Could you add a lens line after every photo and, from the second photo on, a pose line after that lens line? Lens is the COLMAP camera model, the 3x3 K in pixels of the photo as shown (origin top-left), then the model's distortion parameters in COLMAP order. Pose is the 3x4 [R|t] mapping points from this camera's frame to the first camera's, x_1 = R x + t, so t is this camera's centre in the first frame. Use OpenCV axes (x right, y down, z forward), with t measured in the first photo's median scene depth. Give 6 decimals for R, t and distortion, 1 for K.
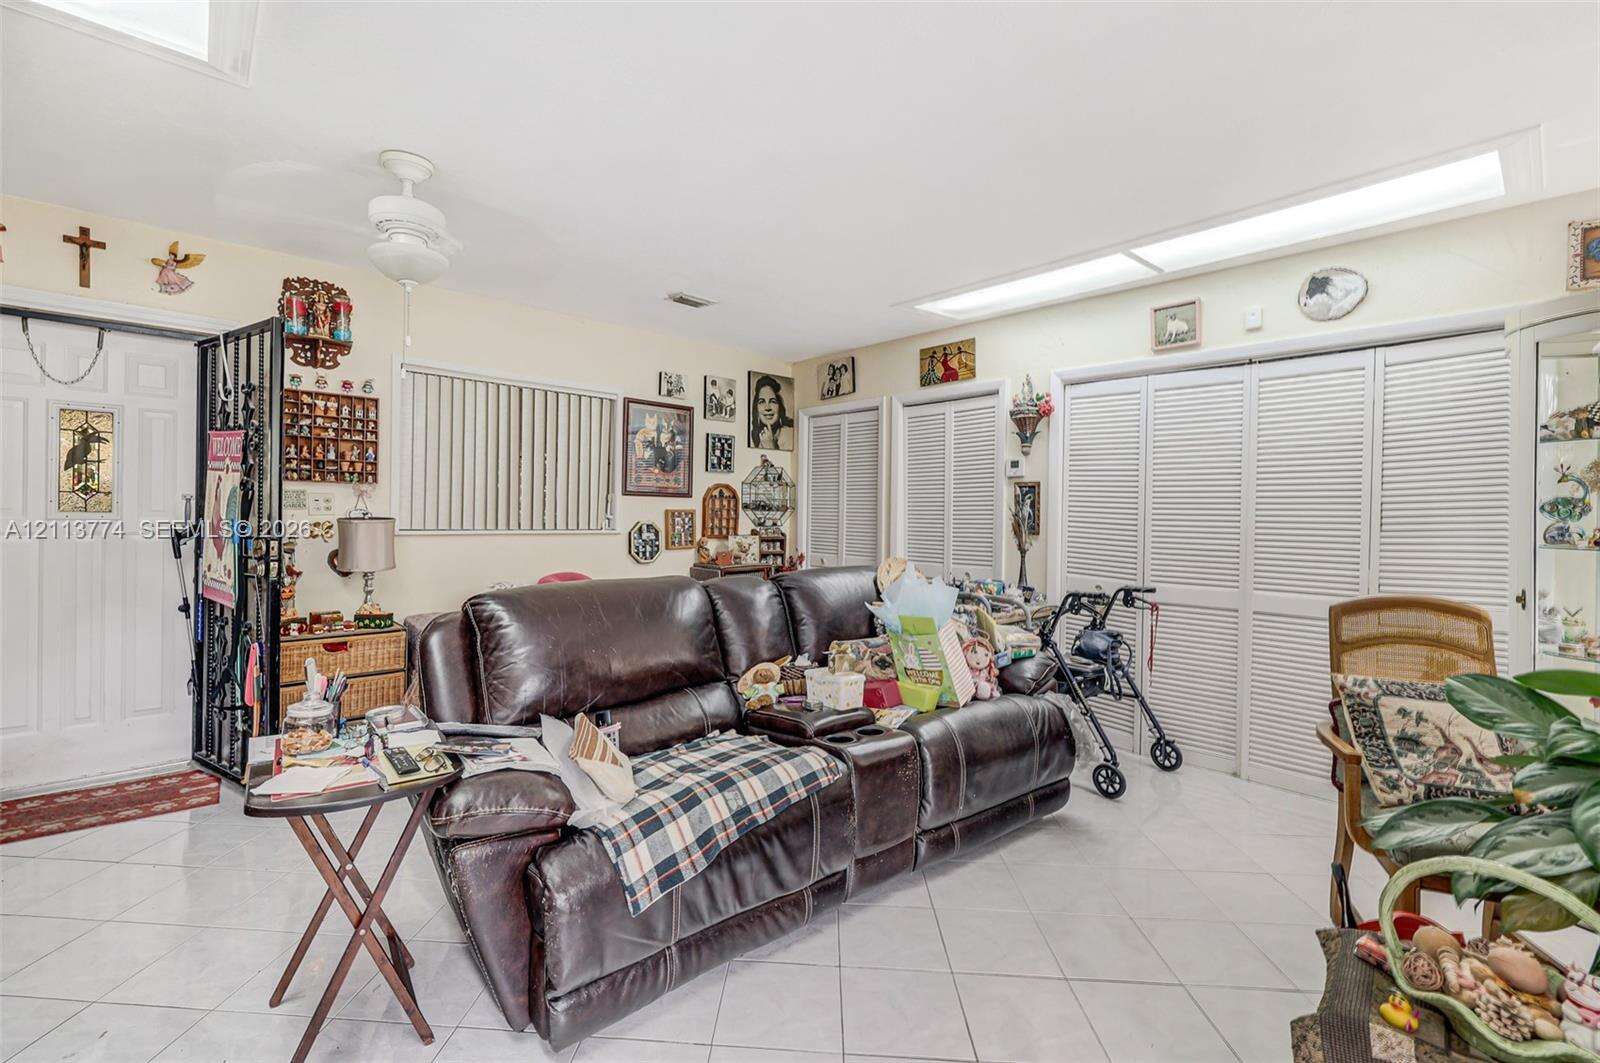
lens RADIAL K [[698.0, 0, 791.1], [0, 698.0, 501.0], [0, 0, 1]] dist [-0.001426, -0.000307]
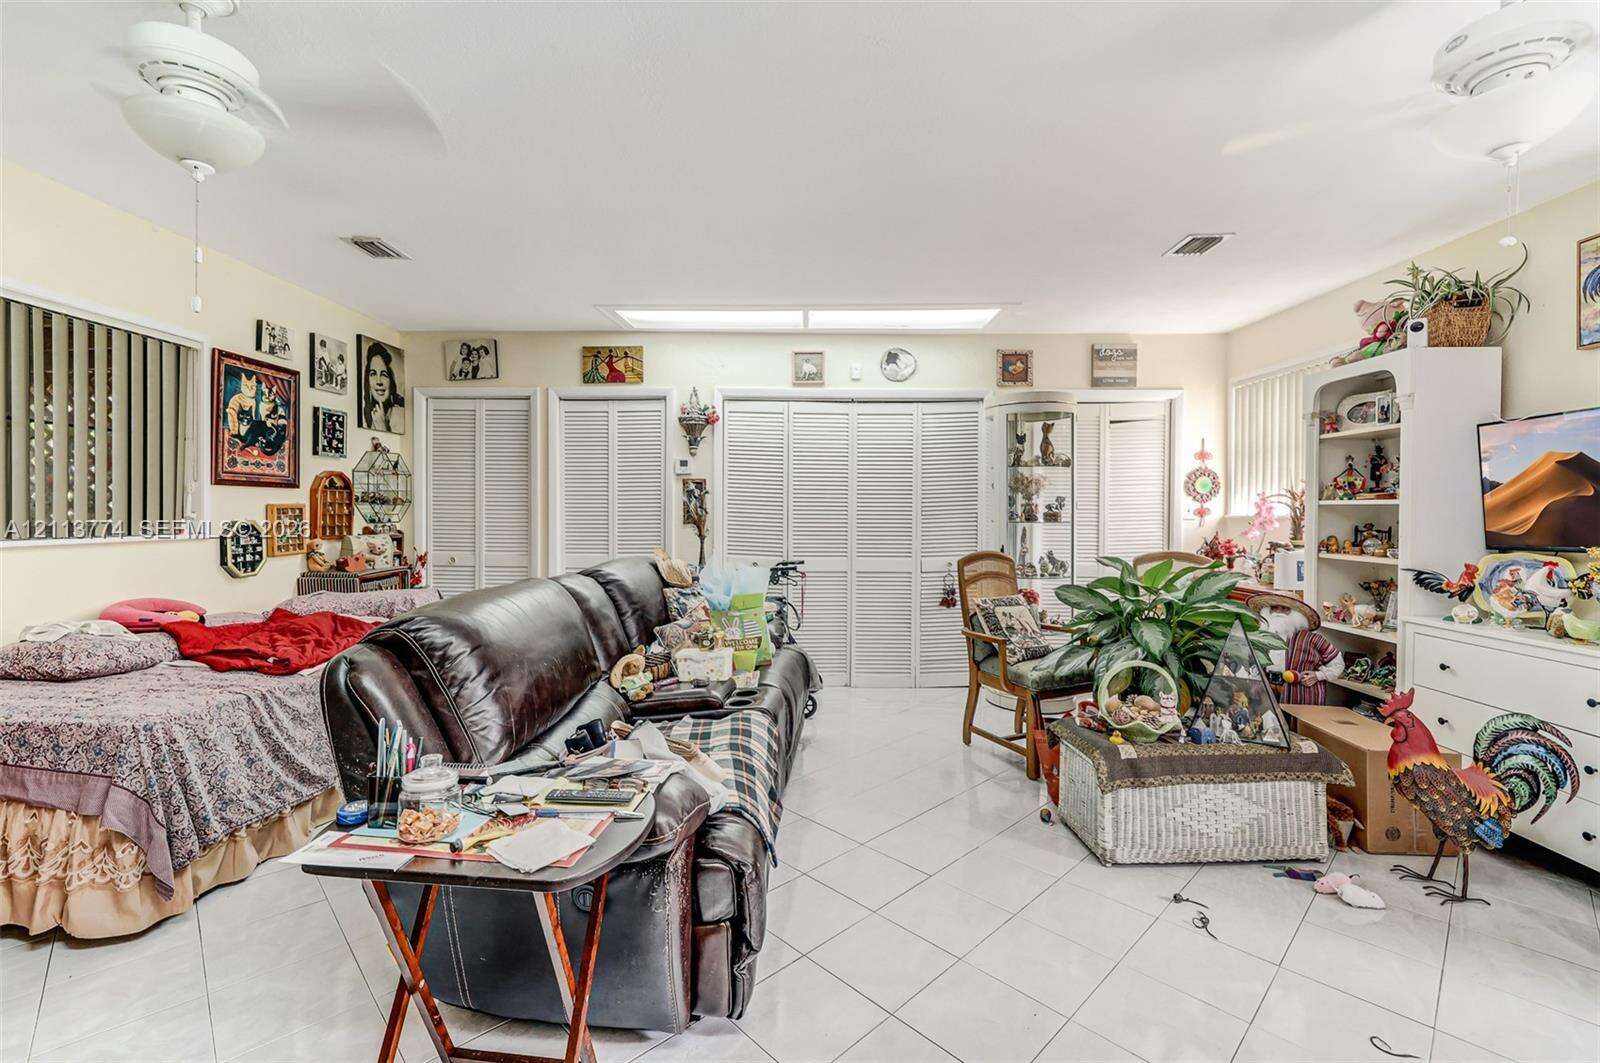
lens RADIAL K [[698.0, 0, 791.1], [0, 698.0, 501.0], [0, 0, 1]] dist [-0.001426, -0.000307]
pose [[0.672880, -0.003850, 0.739742, -0.356267], [-0.008486, 0.999880, 0.012924, -0.005714], [-0.739703, -0.014974, 0.672767, 0.076088]]
